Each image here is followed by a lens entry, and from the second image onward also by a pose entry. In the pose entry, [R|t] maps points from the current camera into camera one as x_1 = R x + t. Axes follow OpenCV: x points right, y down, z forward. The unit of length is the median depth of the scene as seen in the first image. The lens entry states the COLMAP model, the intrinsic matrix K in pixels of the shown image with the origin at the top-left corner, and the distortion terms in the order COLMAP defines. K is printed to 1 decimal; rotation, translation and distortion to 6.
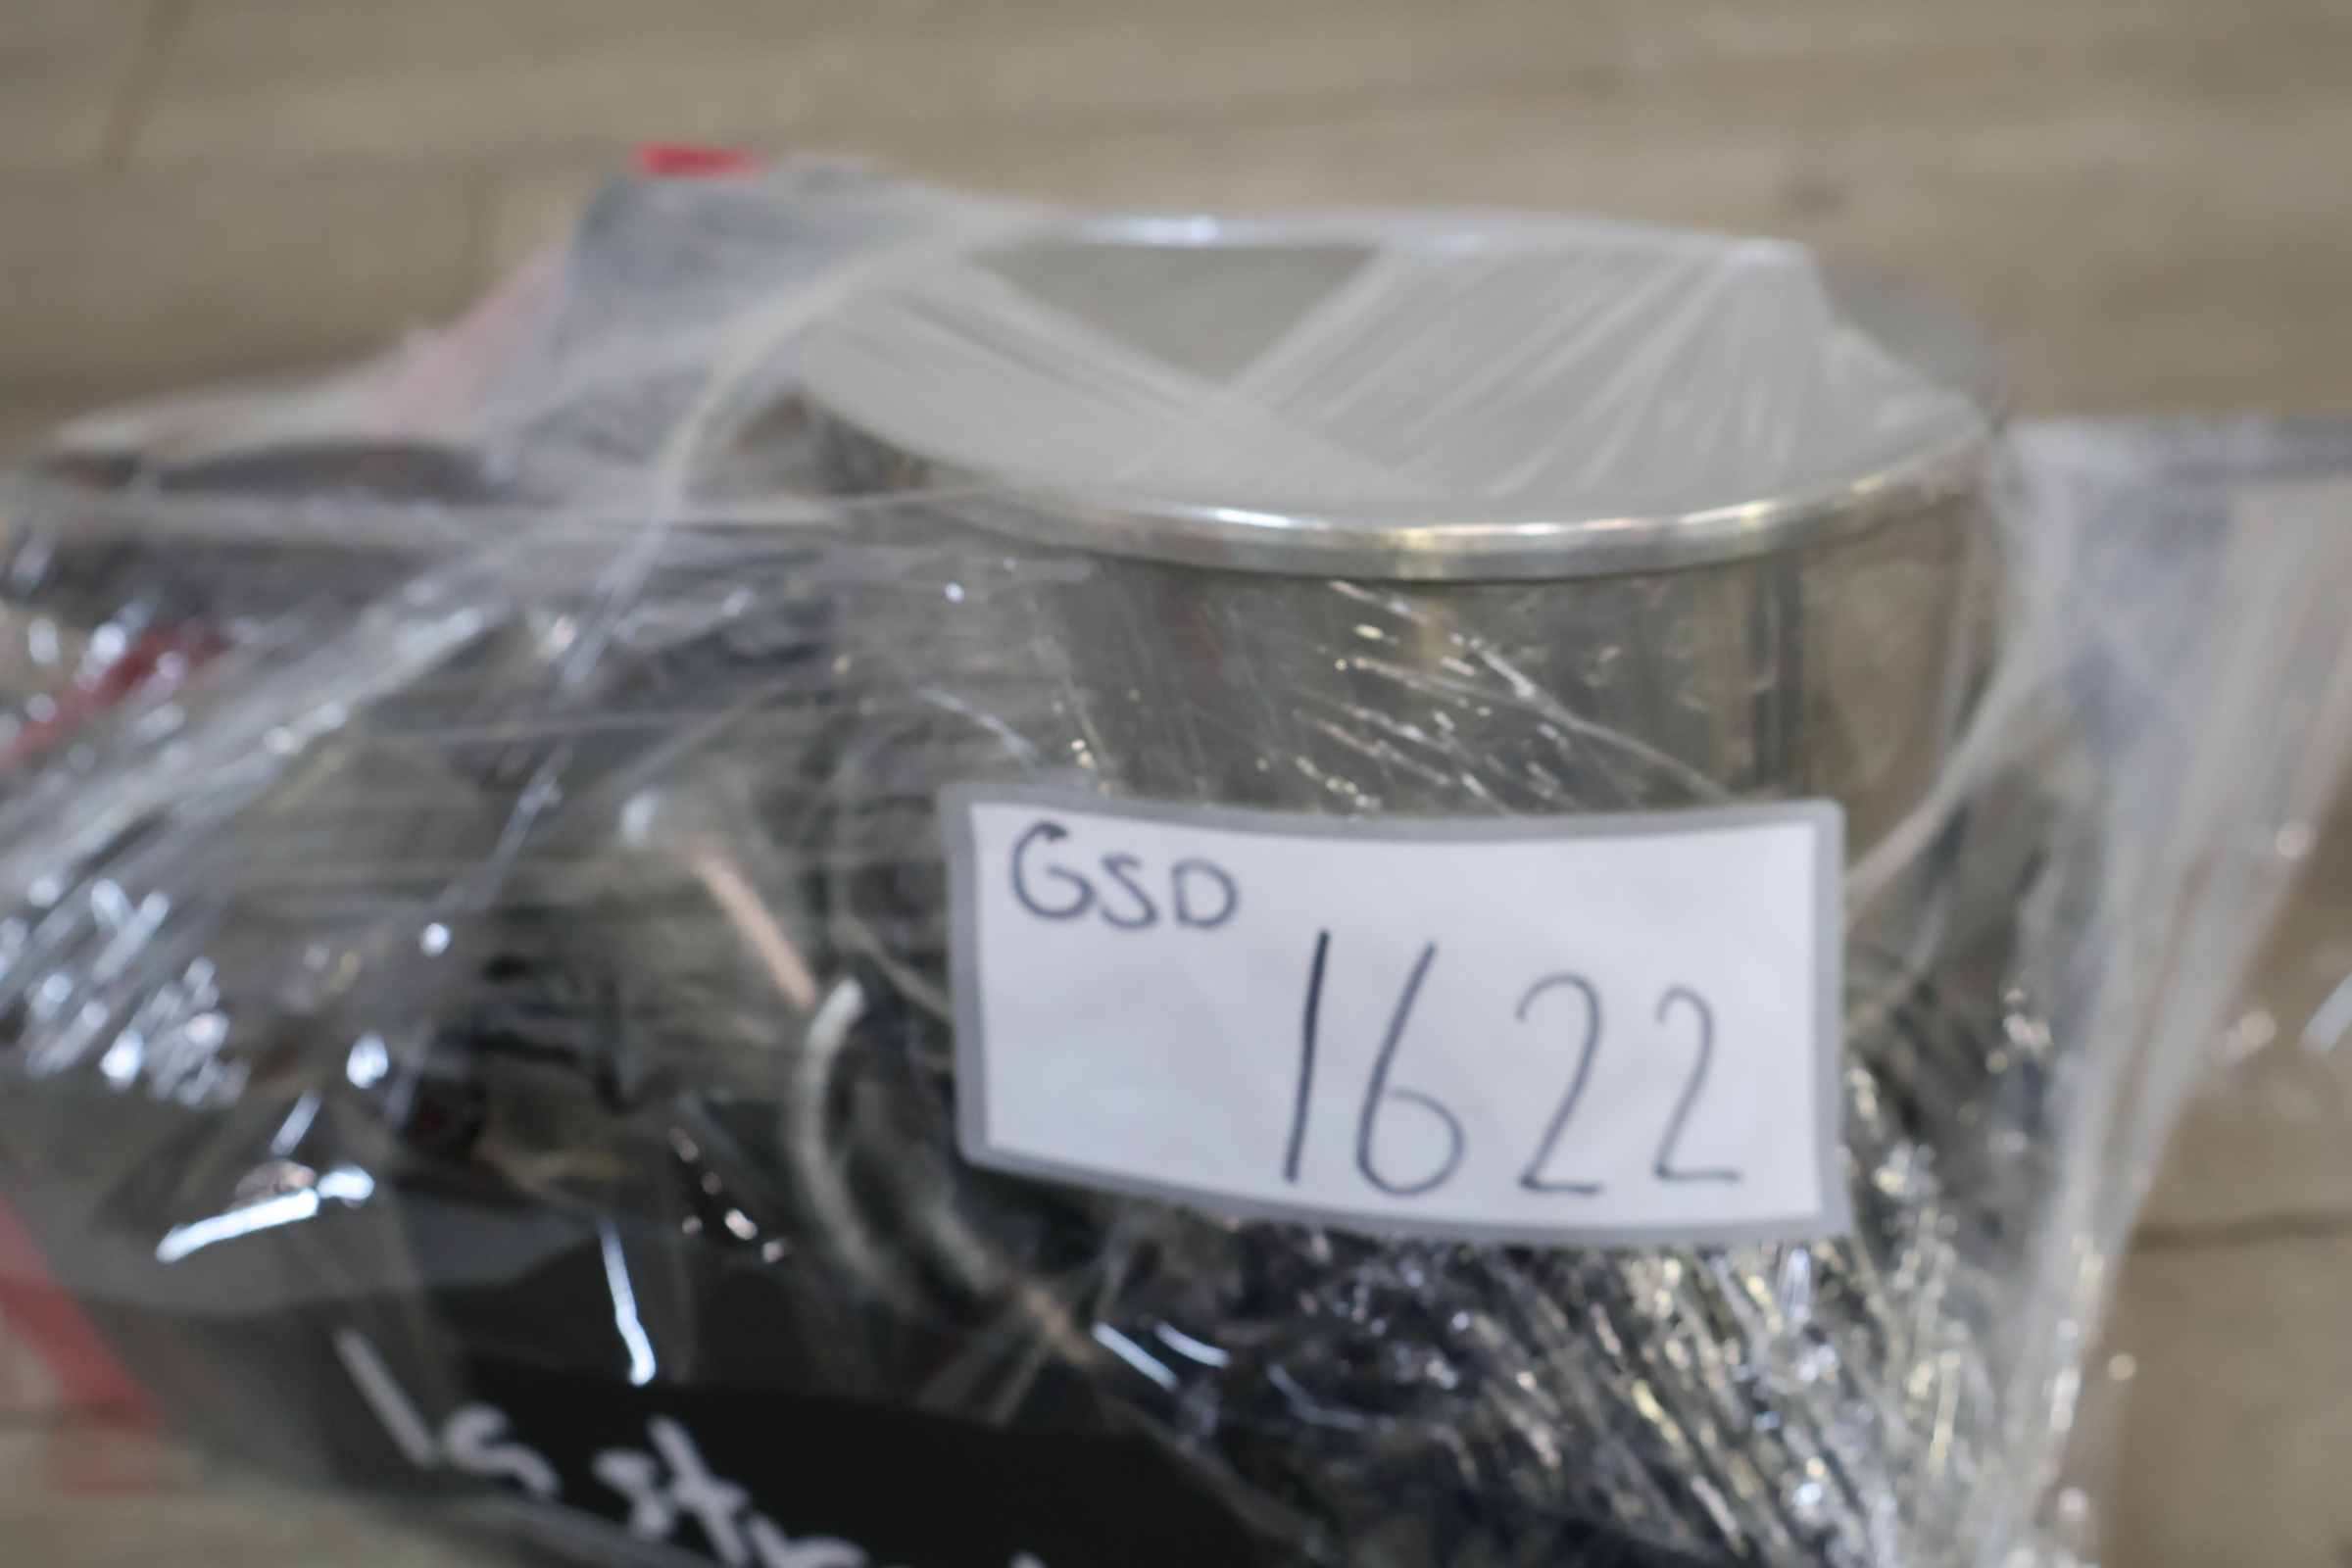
lens RADIAL K [[2558.2, 0, 1169.3], [0, 2558.2, 776.5], [0, 0, 1]] dist [-0.006134, 0.000000]
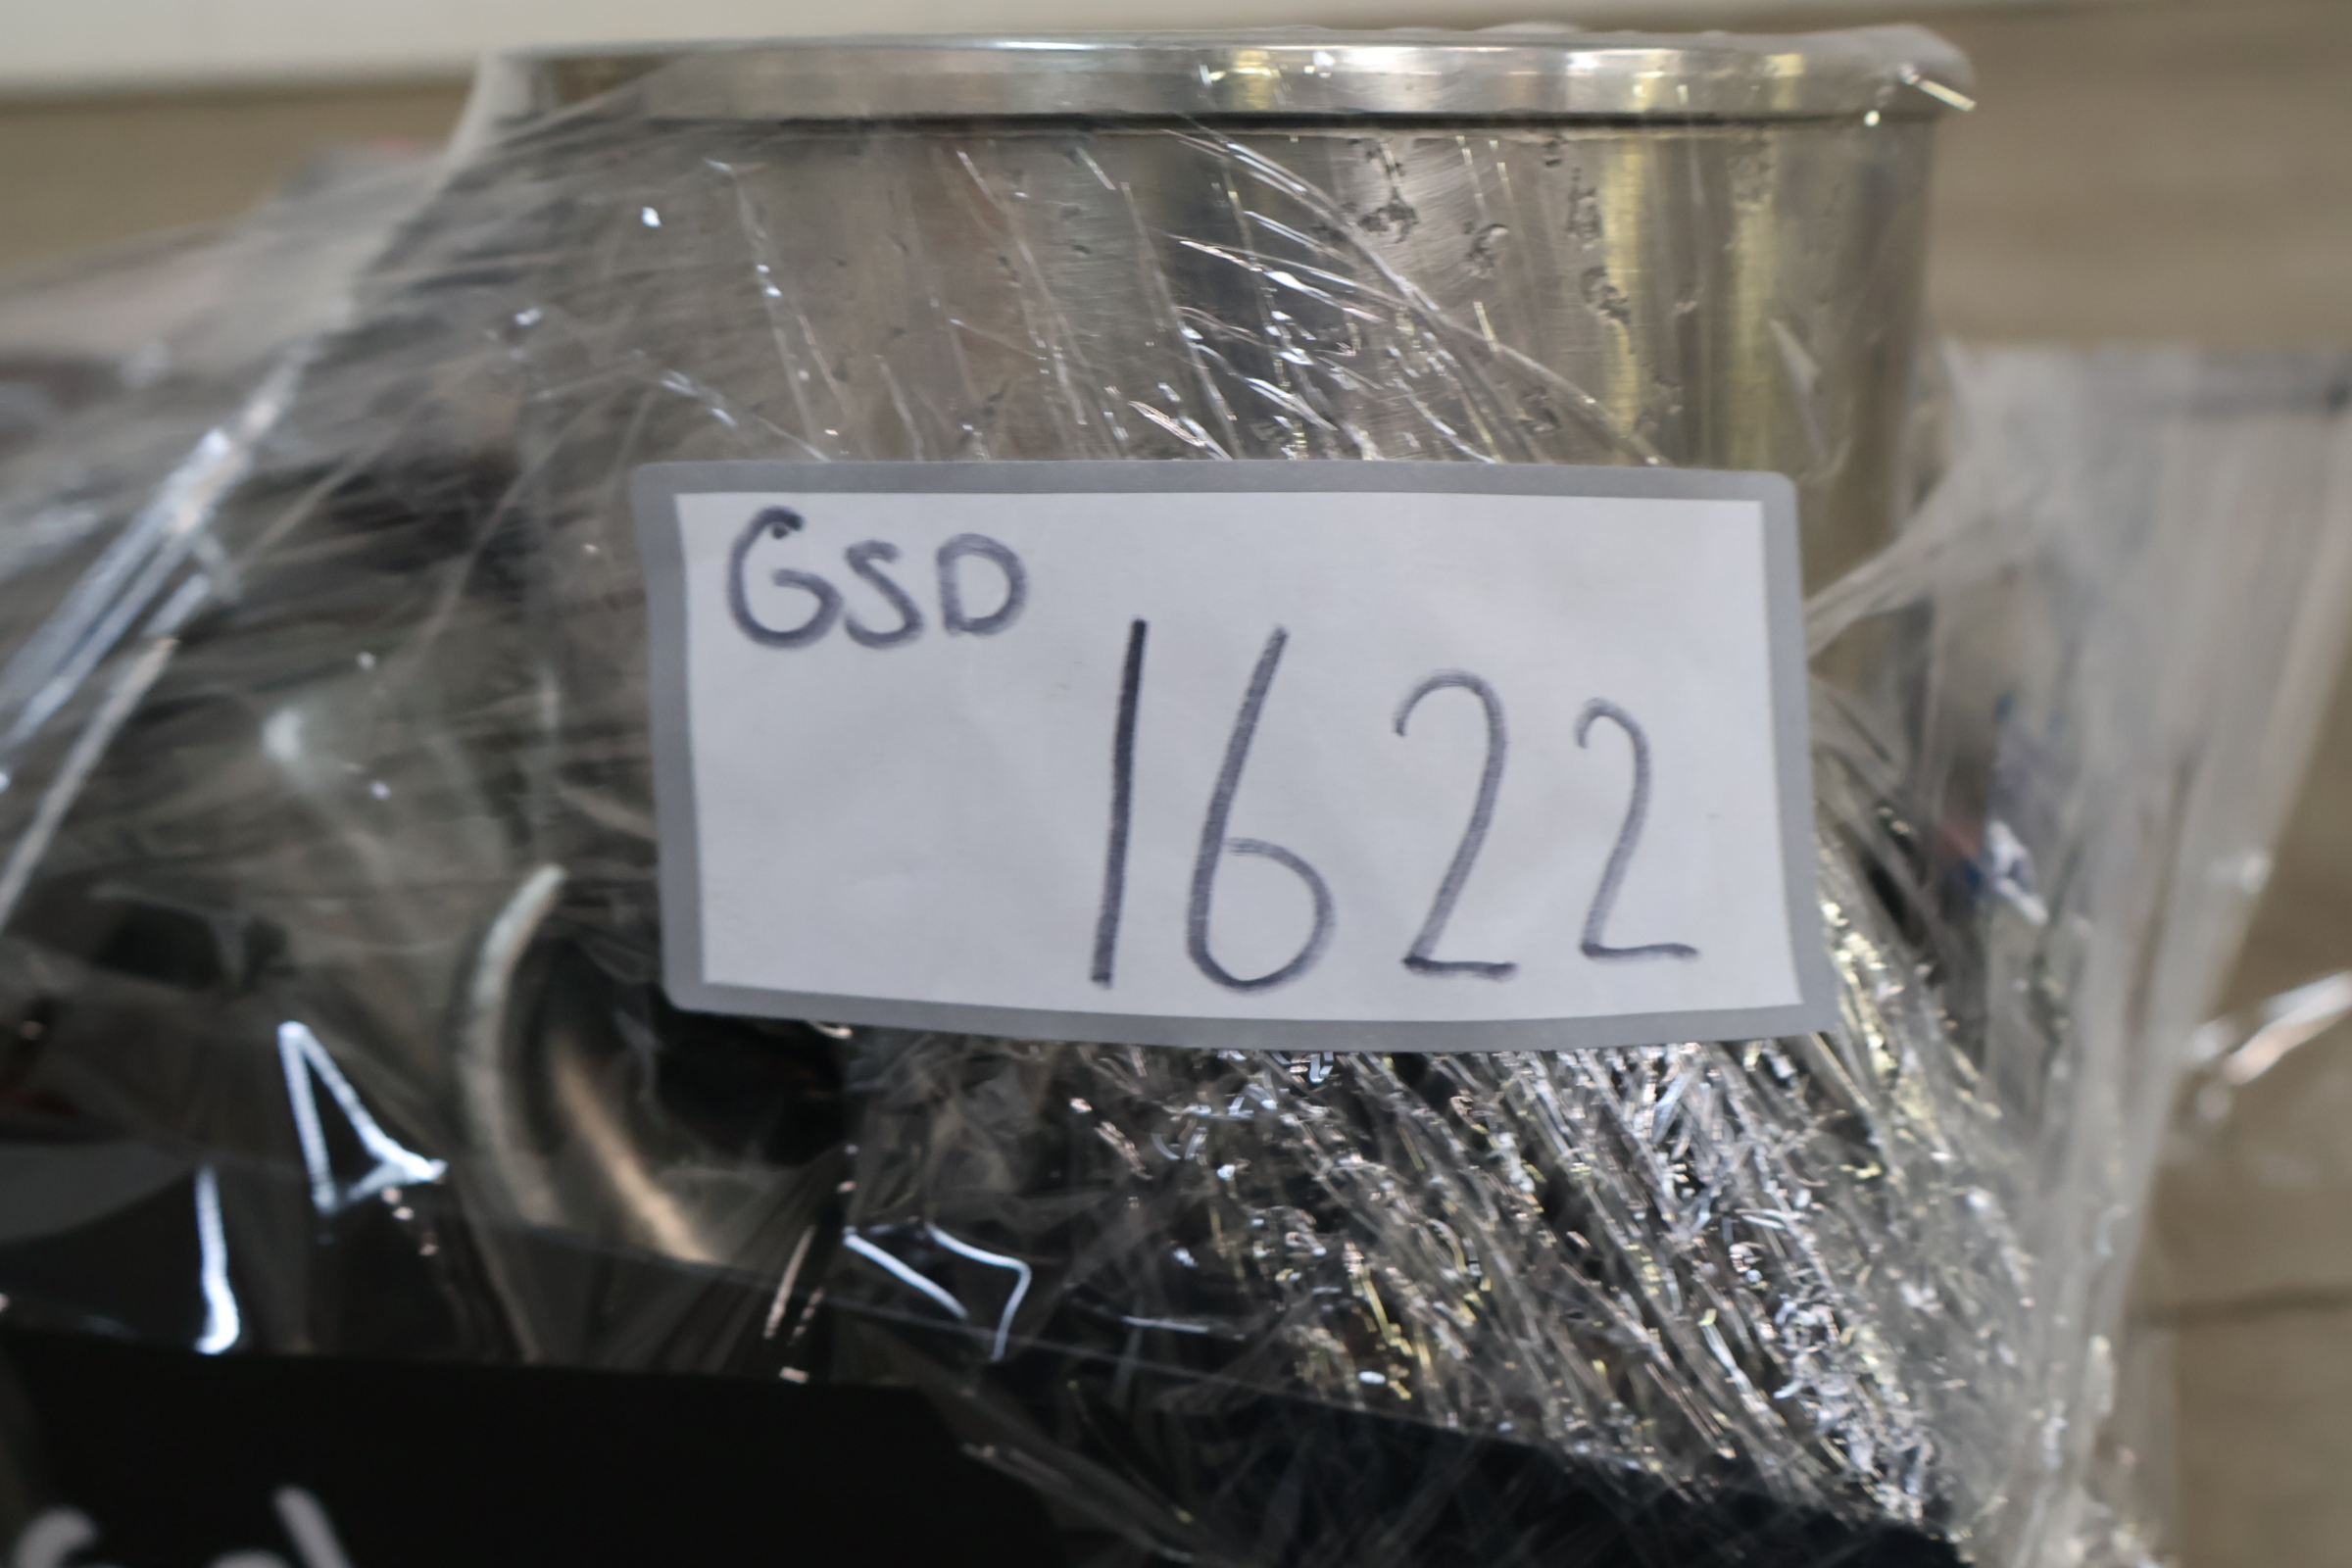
lens RADIAL K [[2558.2, 0, 1185.6], [0, 2558.2, 790.4], [0, 0, 1]] dist [-0.006134, 0.000000]
pose [[0.997275, -0.009535, 0.073150, 0.017923], [0.023349, 0.981432, -0.190386, 0.248427], [-0.069976, 0.191575, 0.978980, 0.258348]]
